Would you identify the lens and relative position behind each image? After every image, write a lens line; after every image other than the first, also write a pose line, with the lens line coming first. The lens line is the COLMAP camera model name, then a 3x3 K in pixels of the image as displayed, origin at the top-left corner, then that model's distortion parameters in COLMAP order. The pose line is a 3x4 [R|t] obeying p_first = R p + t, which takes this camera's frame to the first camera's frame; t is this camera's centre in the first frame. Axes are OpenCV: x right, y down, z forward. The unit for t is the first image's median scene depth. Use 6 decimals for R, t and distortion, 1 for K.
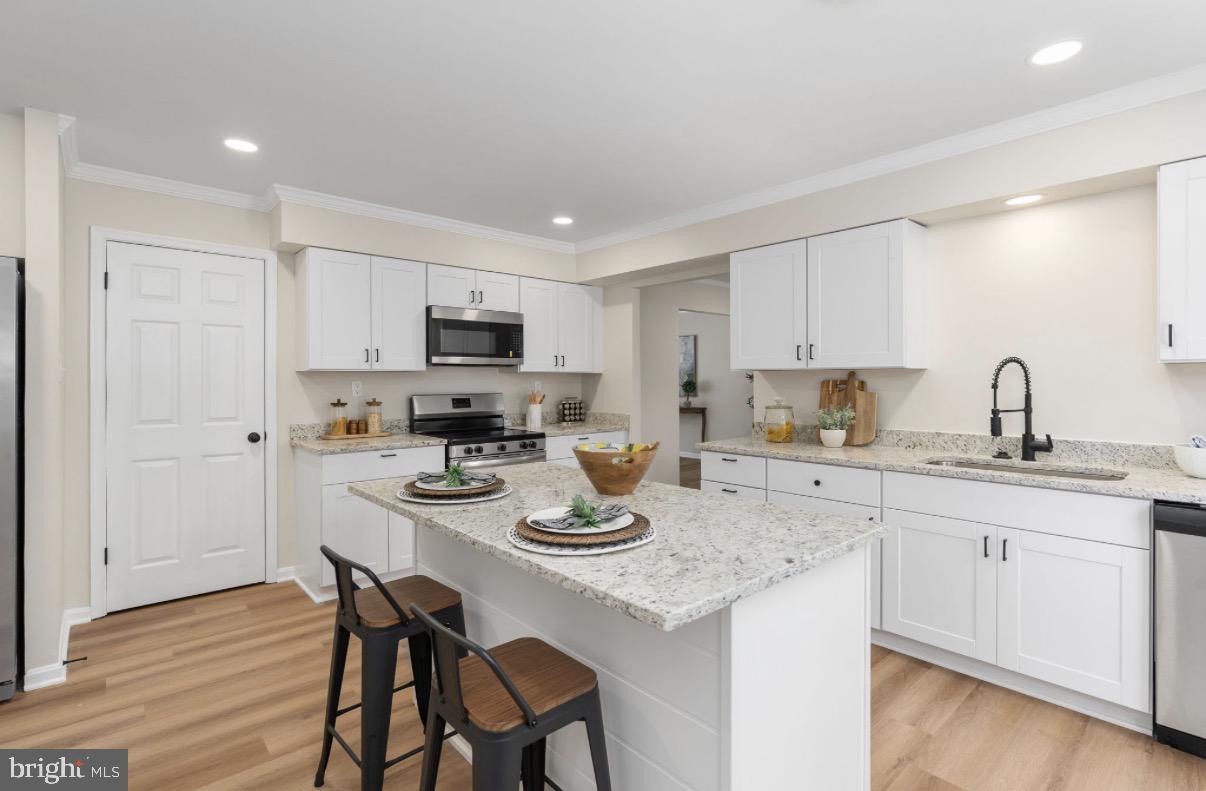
lens RADIAL K [[596.8, 0, 600.8], [0, 596.8, 383.6], [0, 0, 1]] dist [-0.000016, 0.000691]
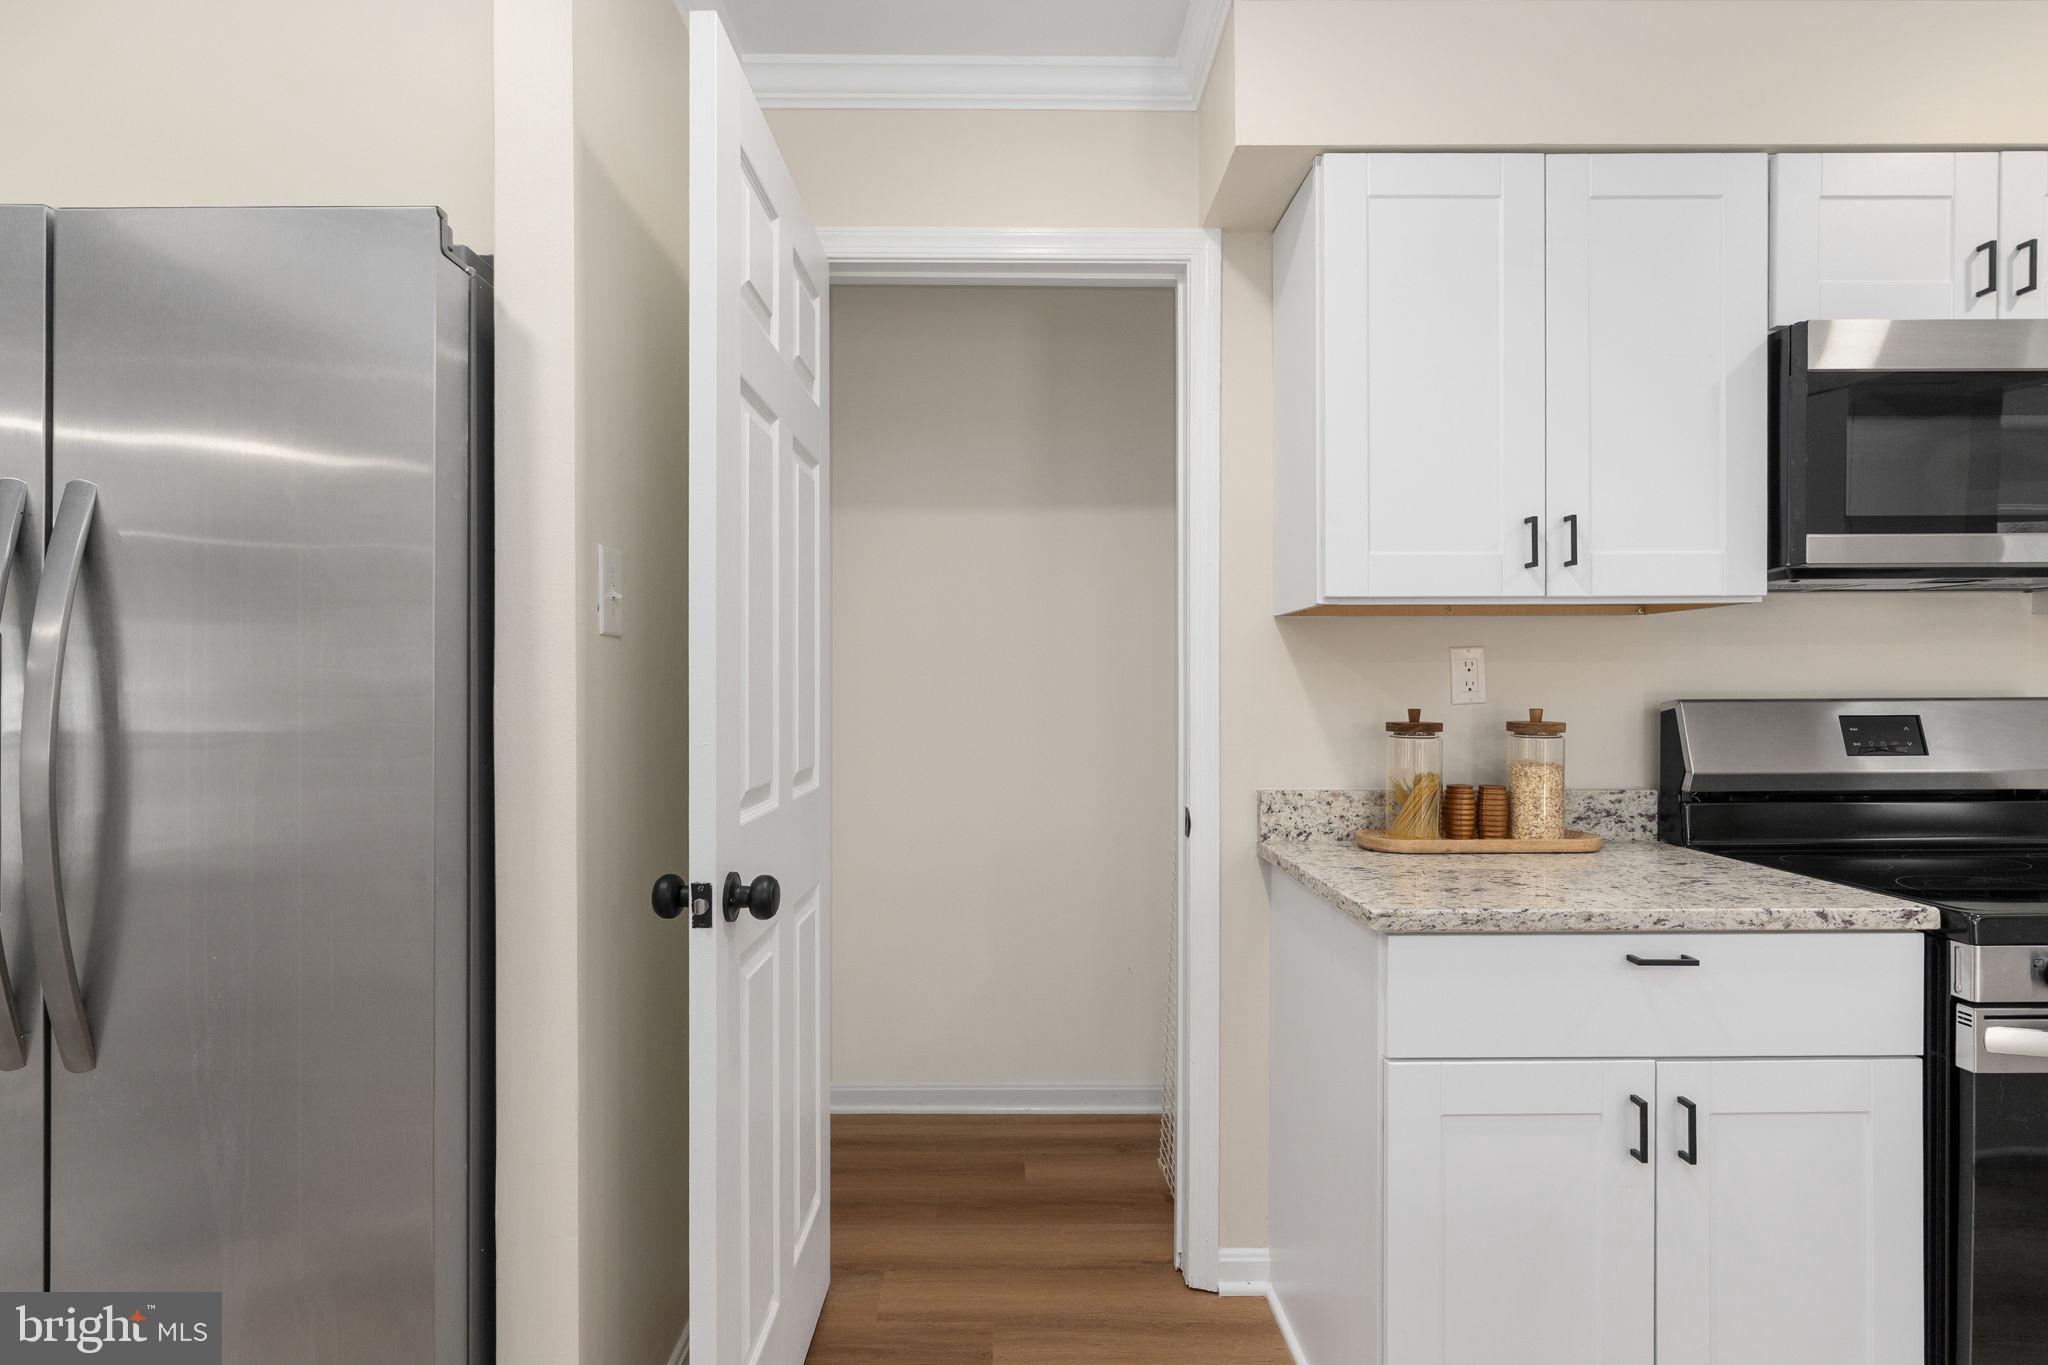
lens RADIAL K [[945.1, 0, 1039.4], [0, 945.1, 674.9], [0, 0, 1]] dist [-0.017616, 0.000226]
pose [[0.778459, -0.007288, -0.627654, -0.287514], [-0.006048, 0.999799, -0.019111, 0.018649], [0.627667, 0.018674, 0.778258, 0.522705]]
